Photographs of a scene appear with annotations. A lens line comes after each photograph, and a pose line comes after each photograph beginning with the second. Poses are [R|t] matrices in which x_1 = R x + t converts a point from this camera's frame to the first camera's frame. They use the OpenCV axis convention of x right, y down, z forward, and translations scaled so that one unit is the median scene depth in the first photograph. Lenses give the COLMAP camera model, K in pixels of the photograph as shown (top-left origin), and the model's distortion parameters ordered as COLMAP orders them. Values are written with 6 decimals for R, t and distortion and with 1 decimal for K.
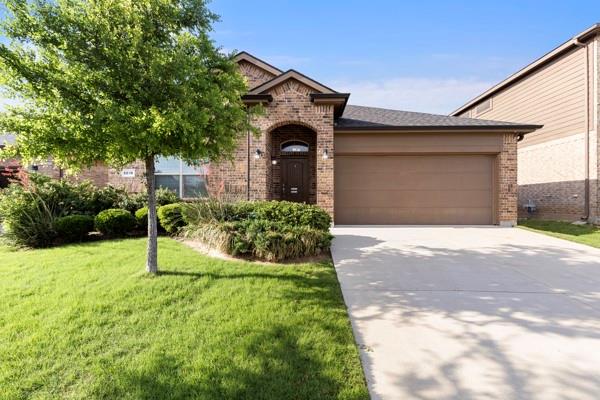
lens RADIAL K [[268.8, 0, 303.3], [0, 268.8, 199.7], [0, 0, 1]] dist [0.002548, -0.000559]
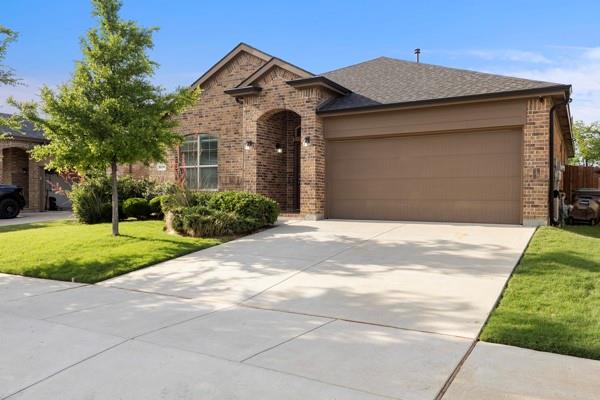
lens RADIAL K [[469.3, 0, 298.3], [0, 469.3, 198.6], [0, 0, 1]] dist [0.002227, 0.005084]
pose [[0.867225, 0.005843, -0.497883, 0.863080], [-0.001648, 0.999959, 0.008865, 0.014013], [0.497914, -0.006867, 0.867199, -0.430379]]
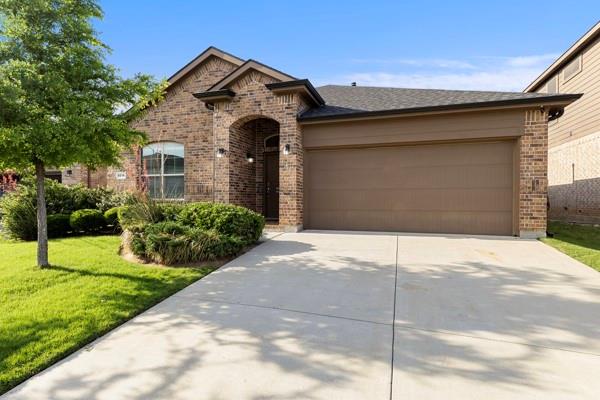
lens RADIAL K [[309.1, 0, 301.5], [0, 309.1, 201.7], [0, 0, 1]] dist [-0.001006, -0.000044]
pose [[0.956825, 0.003496, -0.290644, 0.422327], [-0.000670, 0.999952, 0.009822, -0.007676], [0.290664, -0.009204, 0.956781, 0.032702]]
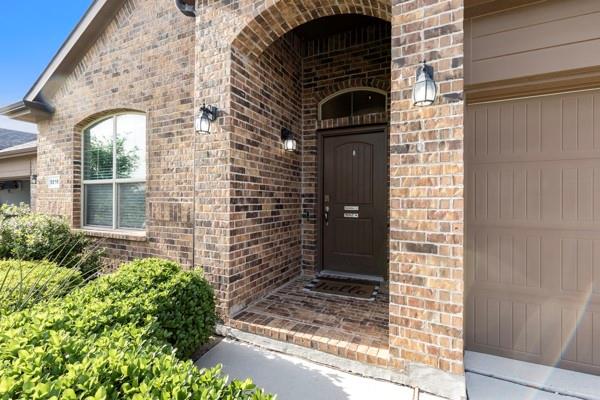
lens RADIAL K [[268.8, 0, 300.8], [0, 268.8, 199.3], [0, 0, 1]] dist [0.002548, -0.000559]
pose [[0.914797, 0.002945, -0.403903, 0.077567], [-0.002521, 0.999996, 0.001580, -0.067859], [0.403906, -0.000427, 0.914801, 0.731577]]
